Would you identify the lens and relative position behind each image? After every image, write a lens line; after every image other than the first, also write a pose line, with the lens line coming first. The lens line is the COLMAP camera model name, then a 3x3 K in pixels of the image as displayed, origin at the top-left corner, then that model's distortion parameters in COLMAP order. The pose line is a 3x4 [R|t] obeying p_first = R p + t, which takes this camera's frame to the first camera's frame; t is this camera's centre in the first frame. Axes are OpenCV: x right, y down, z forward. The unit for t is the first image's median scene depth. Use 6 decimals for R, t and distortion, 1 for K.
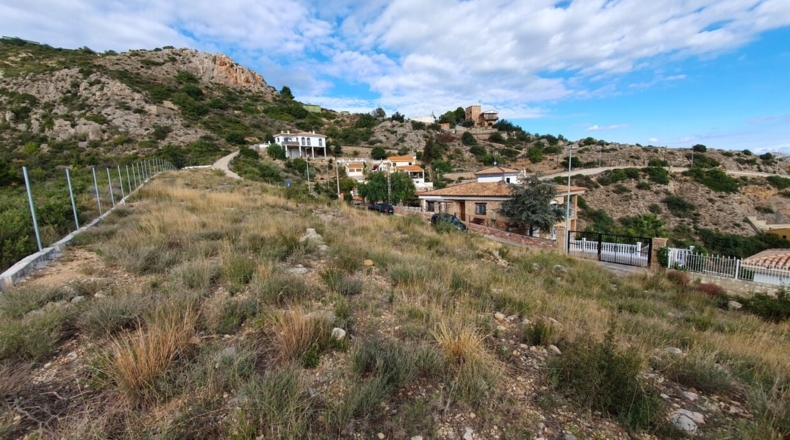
lens RADIAL K [[318.4, 0, 395.0], [0, 318.4, 220.0], [0, 0, 1]] dist [0.001663, 0.000213]
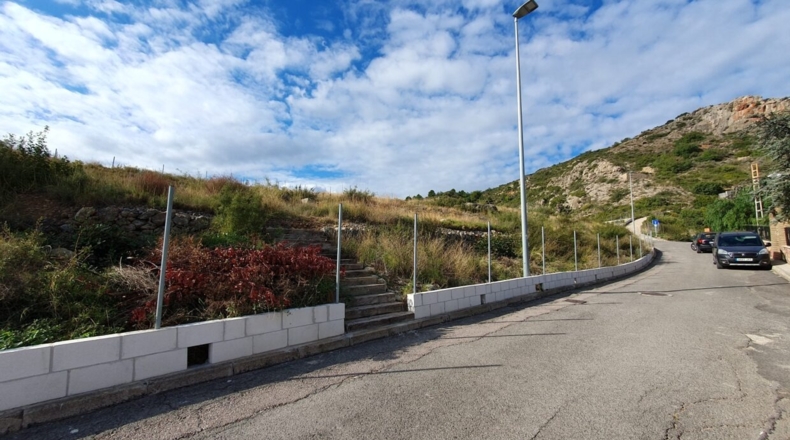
lens RADIAL K [[308.9, 0, 395.0], [0, 308.9, 220.0], [0, 0, 1]] dist [-0.002772, -0.000460]
pose [[0.177565, -0.081888, -0.980696, 0.095813], [-0.142338, 0.983916, -0.107929, 0.016369], [0.973761, 0.158754, 0.163053, 0.076581]]
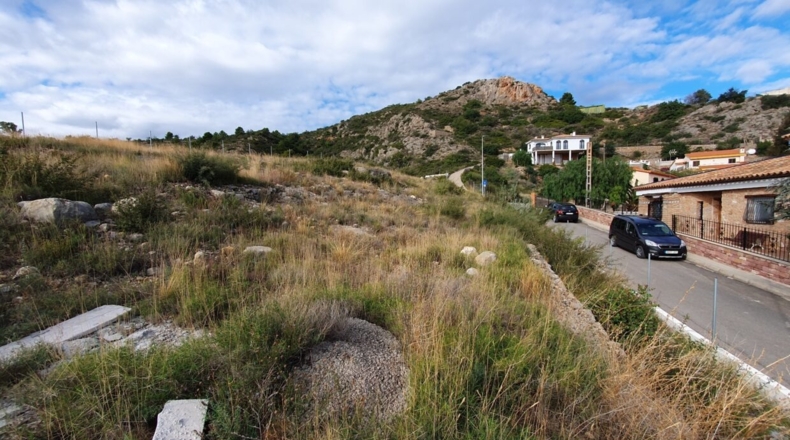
lens RADIAL K [[322.1, 0, 395.0], [0, 322.1, 220.0], [0, 0, 1]] dist [0.005236, -0.000253]
pose [[0.677127, 0.059570, -0.733451, 0.048322], [-0.098233, 0.995114, -0.009868, 0.005311], [0.729280, 0.078731, 0.679670, 0.071734]]
